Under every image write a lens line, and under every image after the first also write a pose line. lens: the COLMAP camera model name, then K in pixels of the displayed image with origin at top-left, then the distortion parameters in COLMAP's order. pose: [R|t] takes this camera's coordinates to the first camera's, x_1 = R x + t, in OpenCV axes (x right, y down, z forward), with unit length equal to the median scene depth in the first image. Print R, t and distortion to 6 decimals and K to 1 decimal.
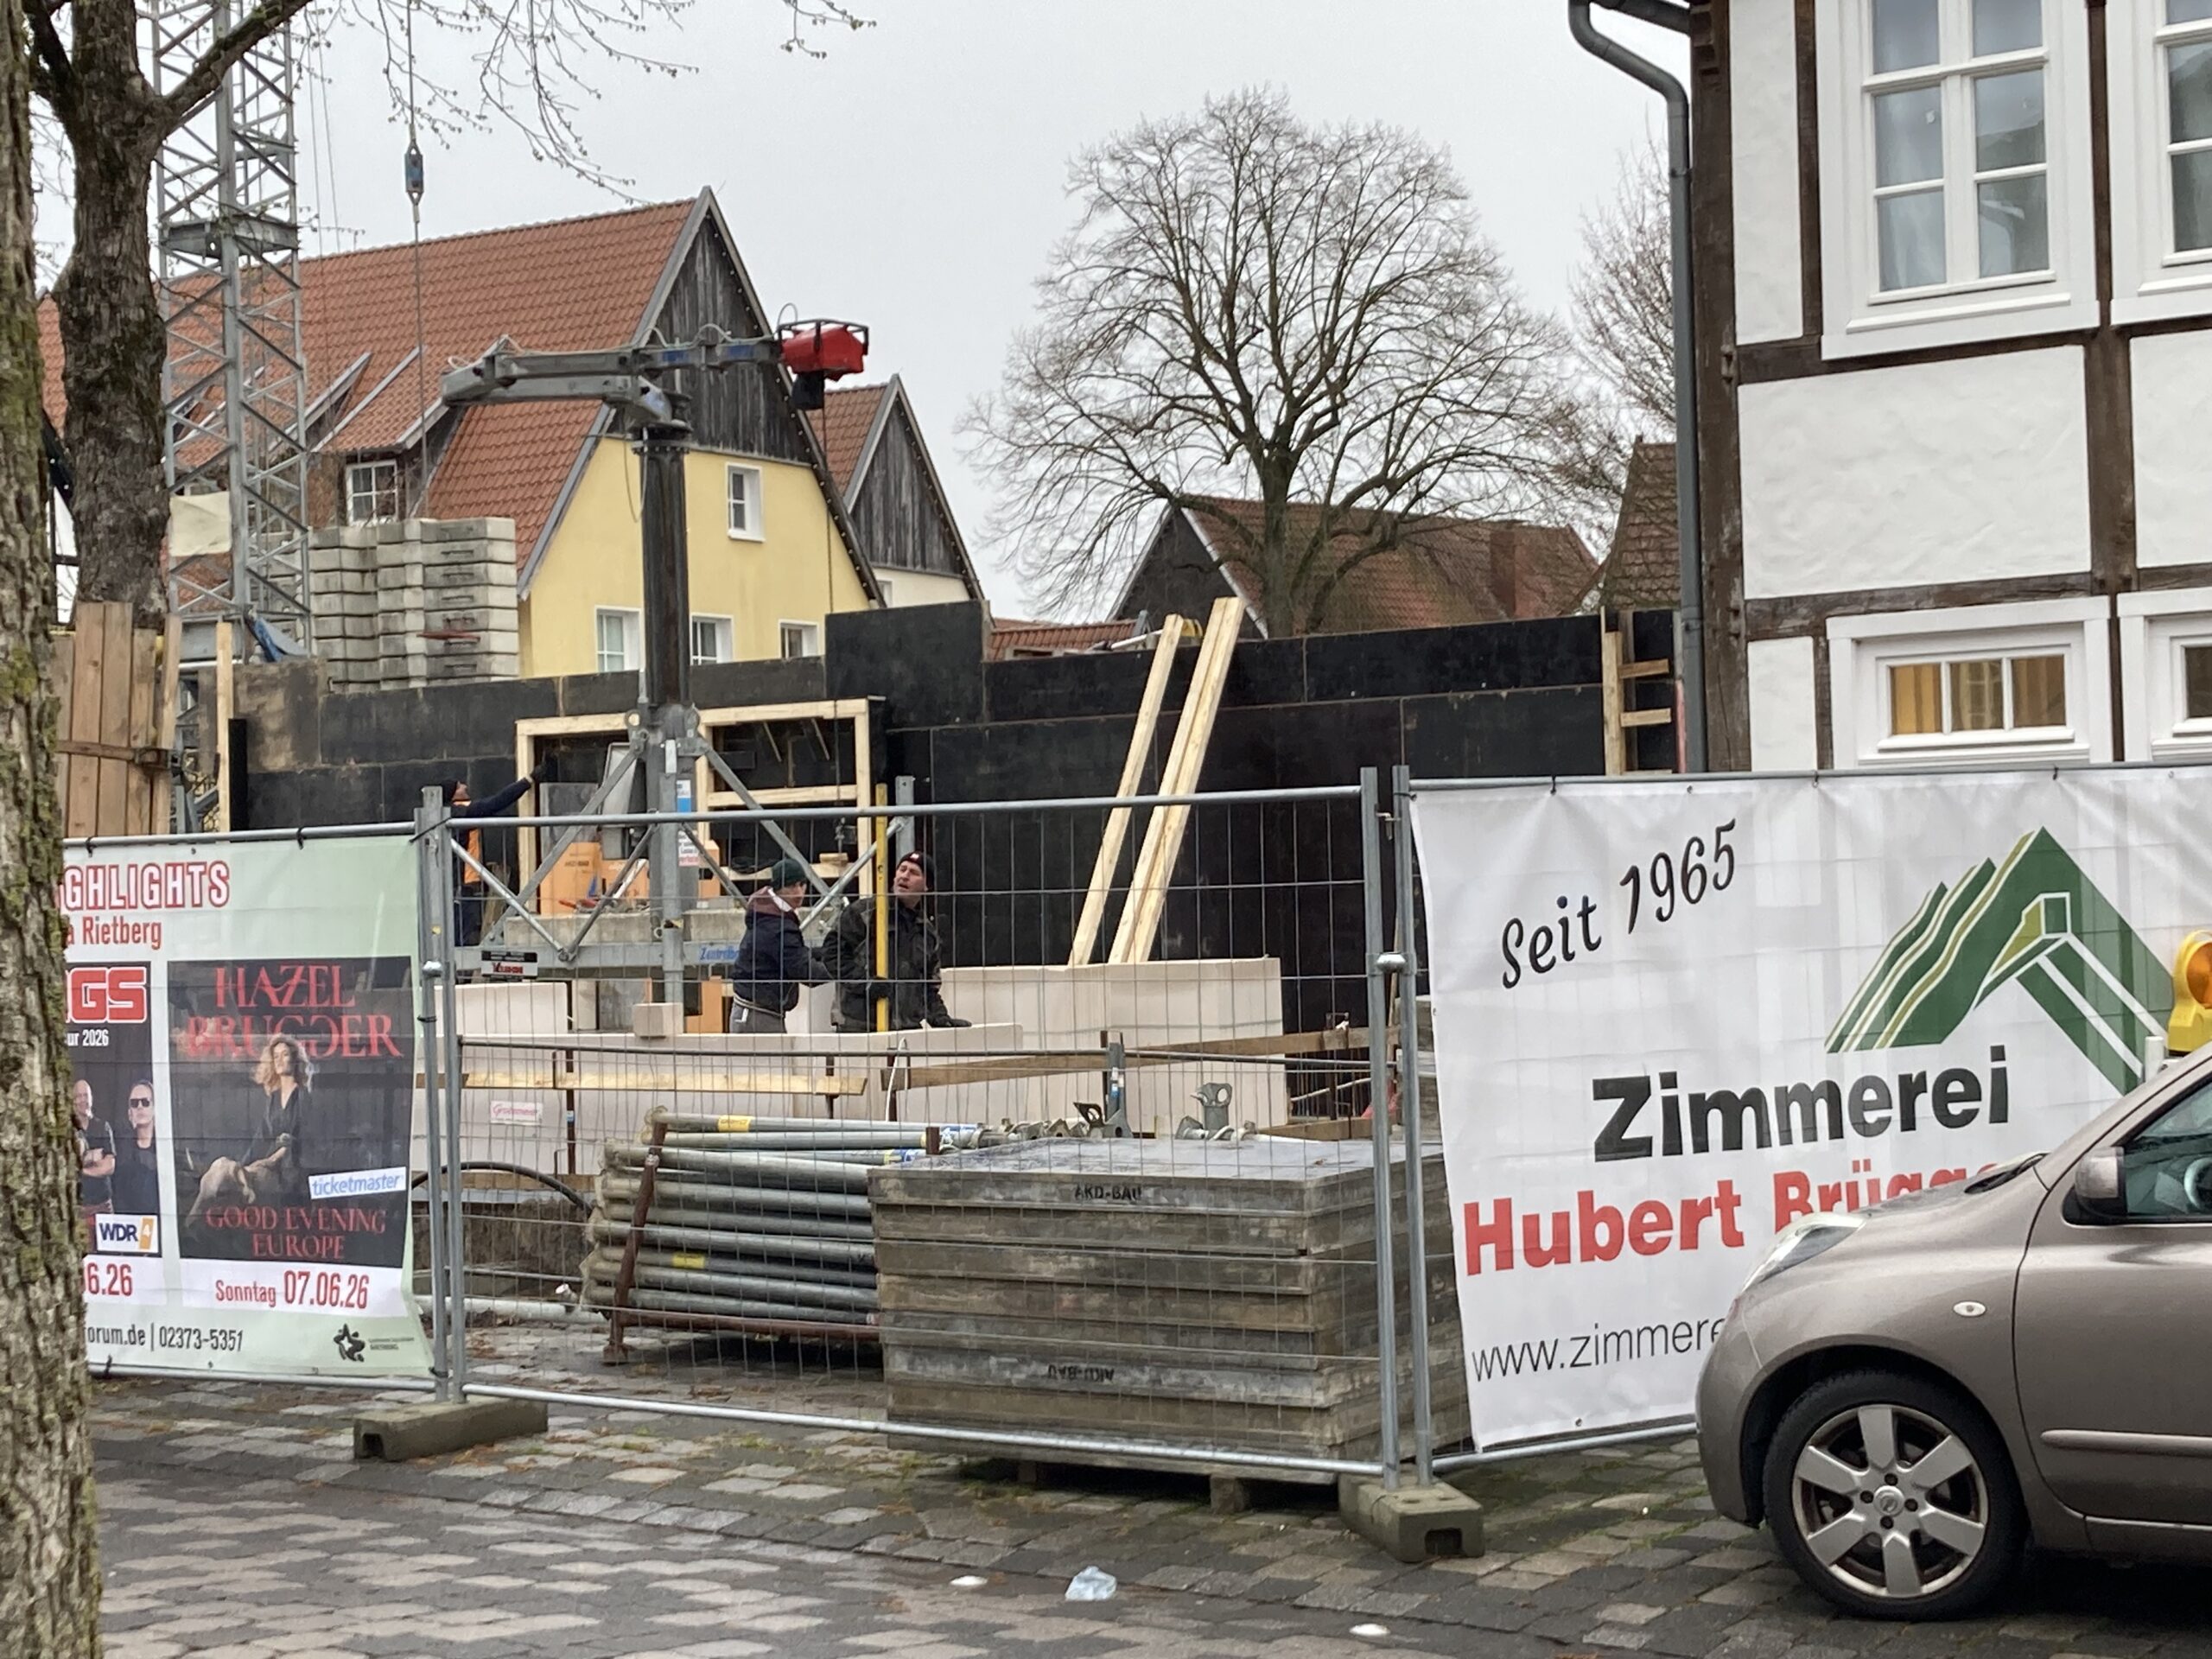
lens RADIAL K [[3686.1, 0, 1106.0], [0, 3686.1, 829.5], [0, 0, 1]] dist [0.174487, -0.147384]
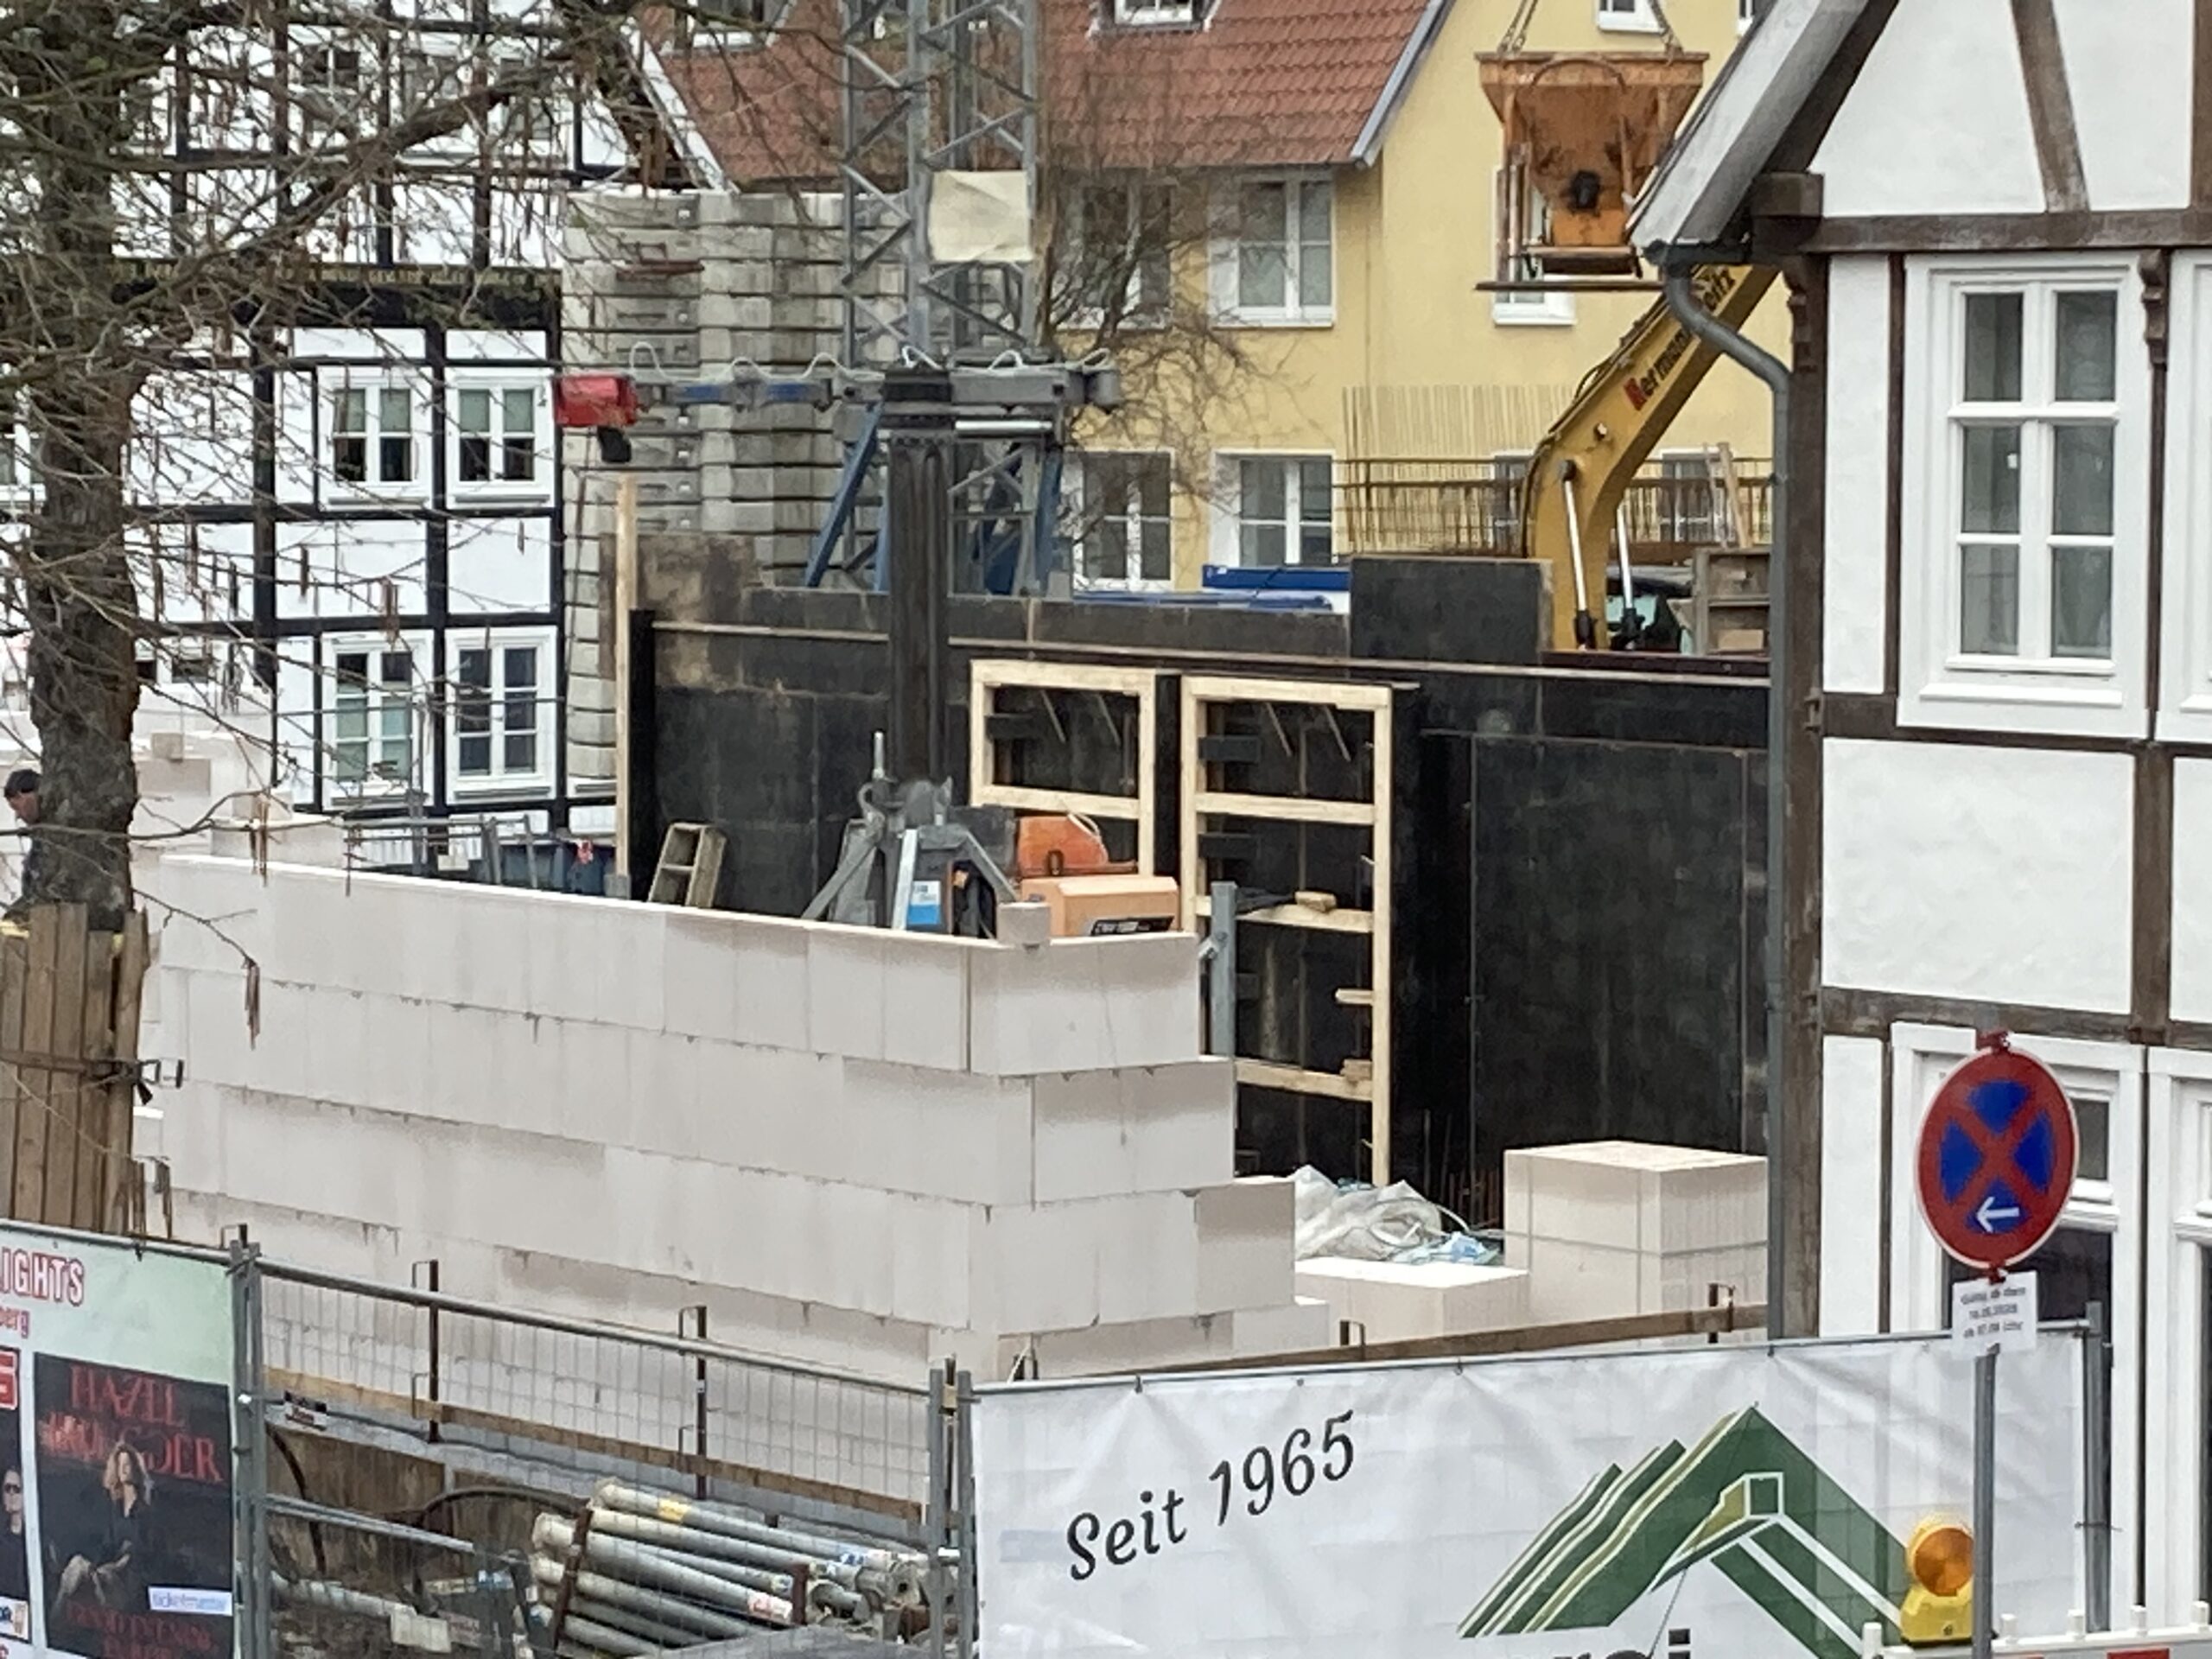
lens RADIAL K [[7010.7, 0, 1027.5], [0, 7010.7, 888.8], [0, 0, 1]] dist [0.297112, -0.308372]
pose [[0.964604, 0.049525, -0.259012, 0.538803], [-0.024836, 0.994902, 0.097737, -0.310030], [0.262532, -0.087844, 0.960916, -0.805954]]
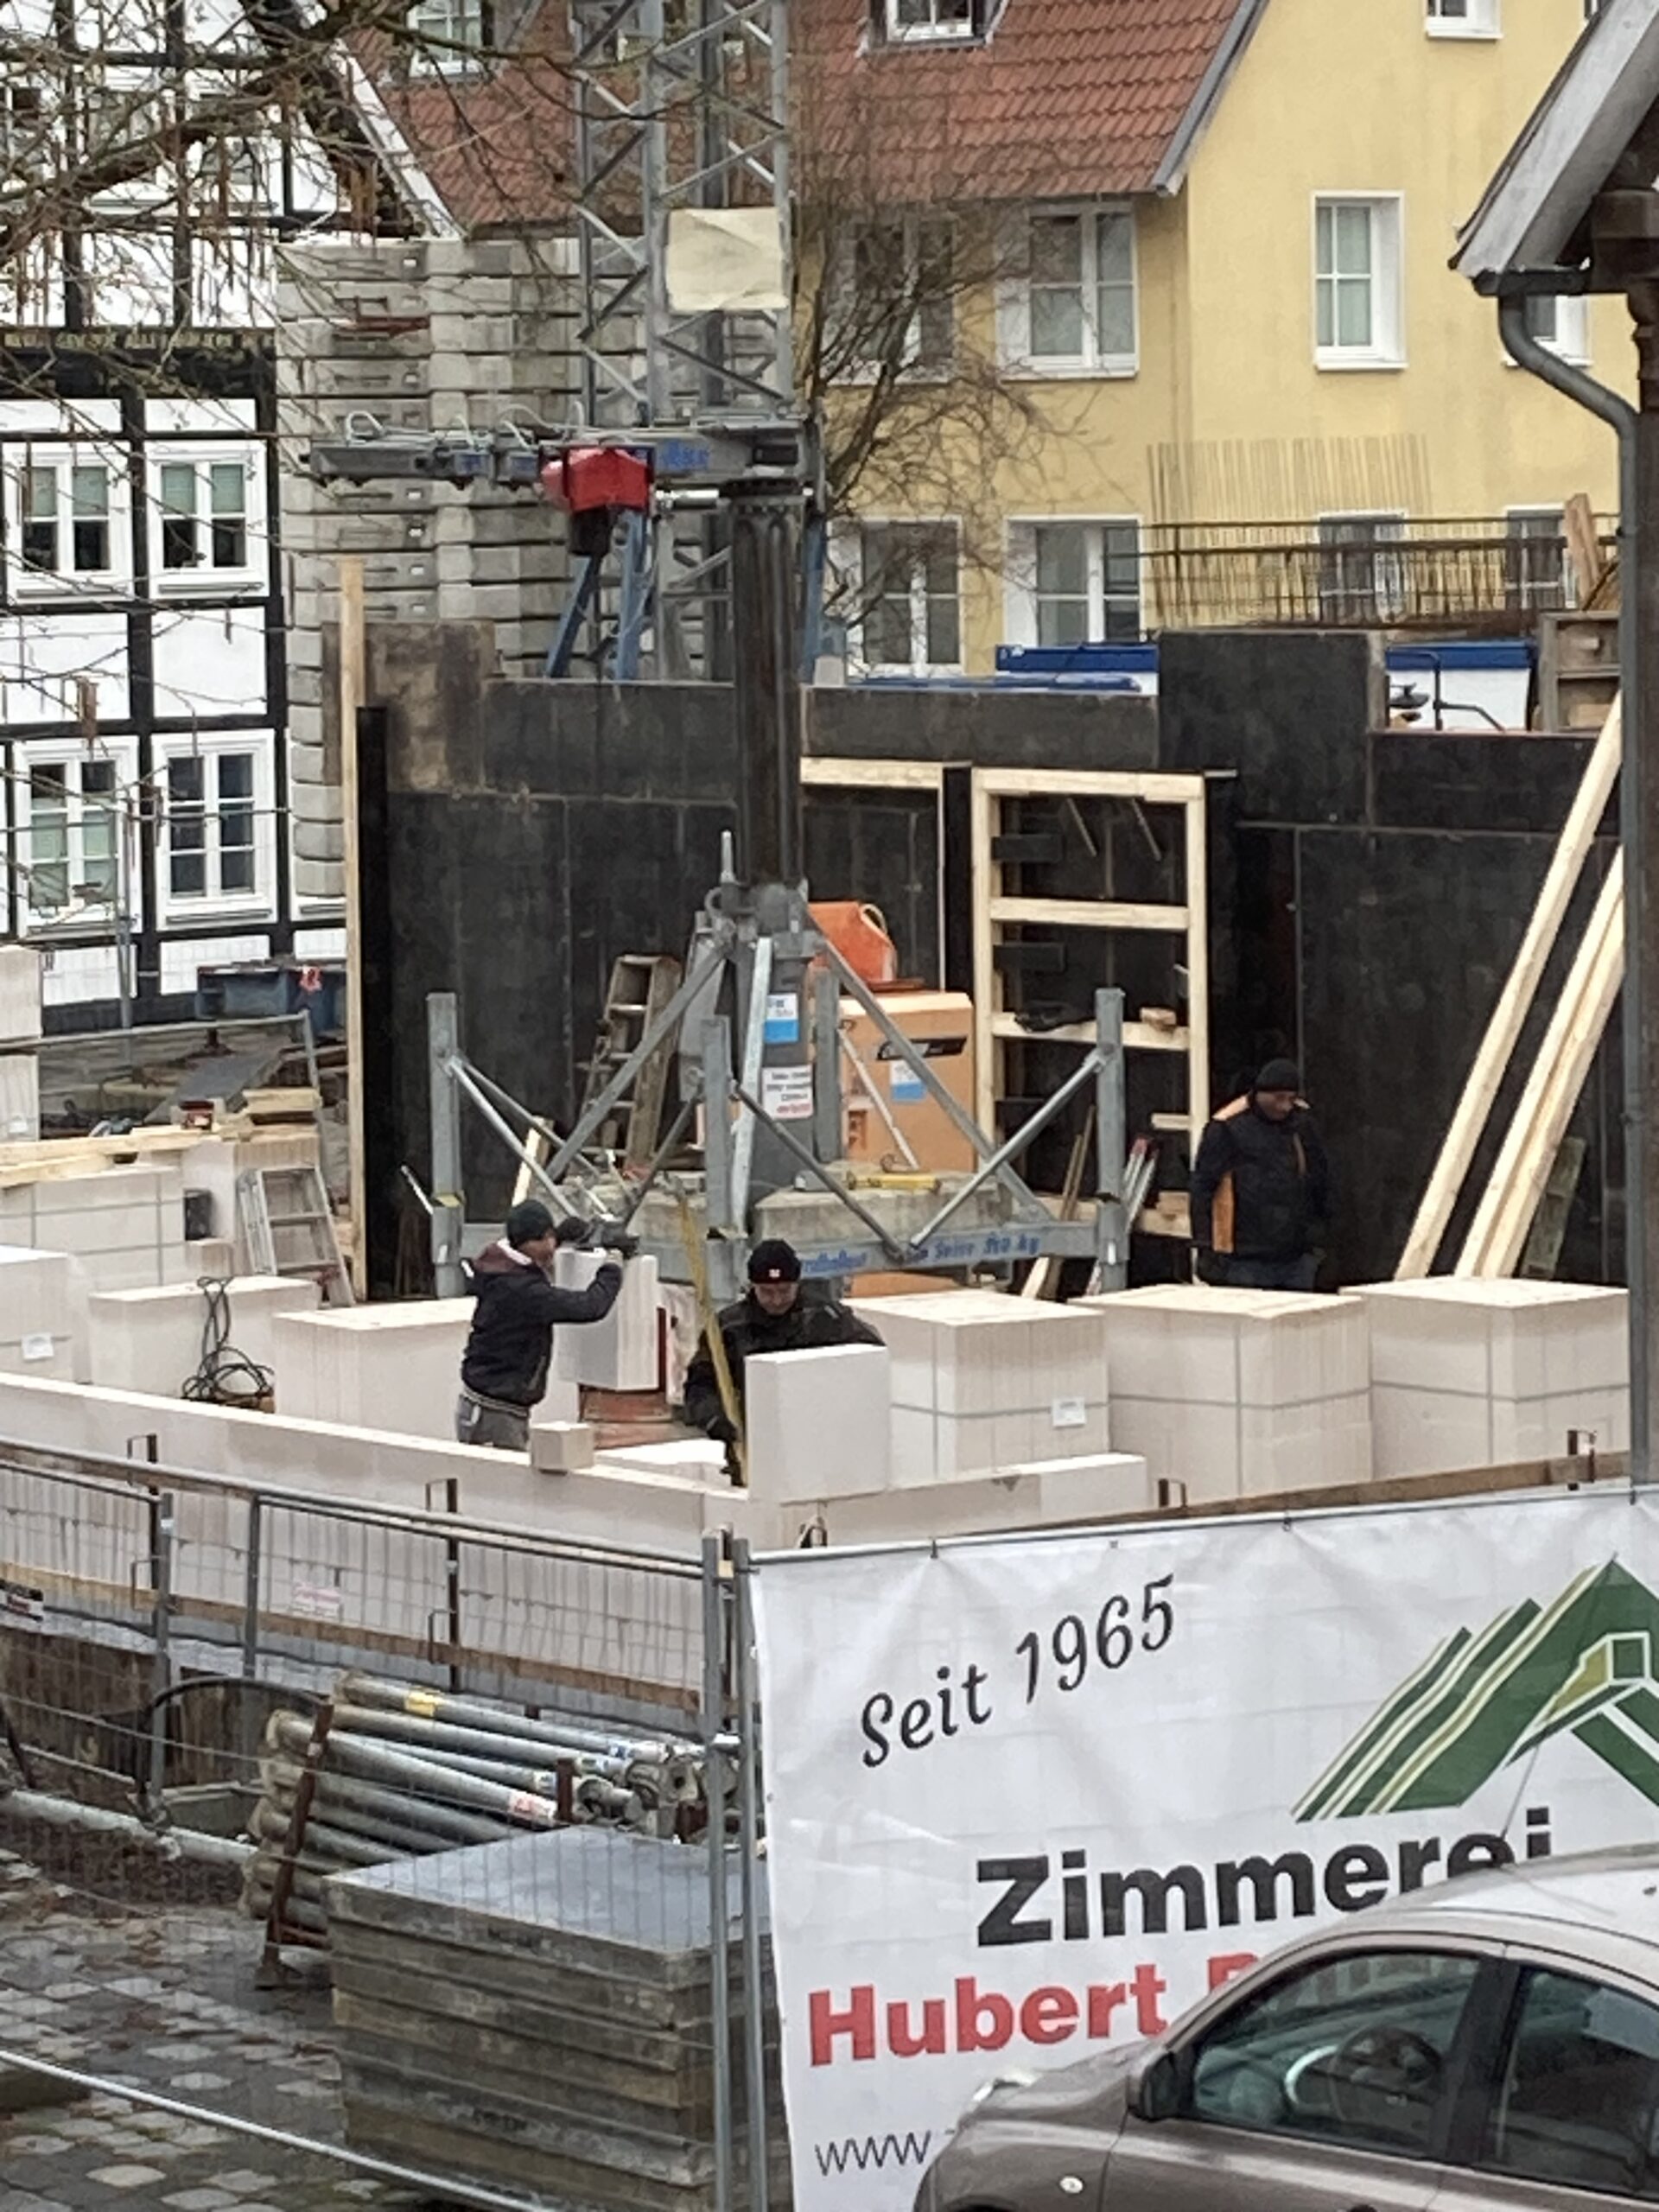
lens RADIAL K [[7852.0, 0, 829.5], [0, 7852.0, 1106.0], [0, 0, 1]] dist [0.341702, 0.291798]
pose [[0.966027, 0.032581, -0.256381, 0.547074], [-0.004534, 0.994006, 0.109233, -0.309722], [0.258403, -0.104360, 0.960384, -0.826252]]
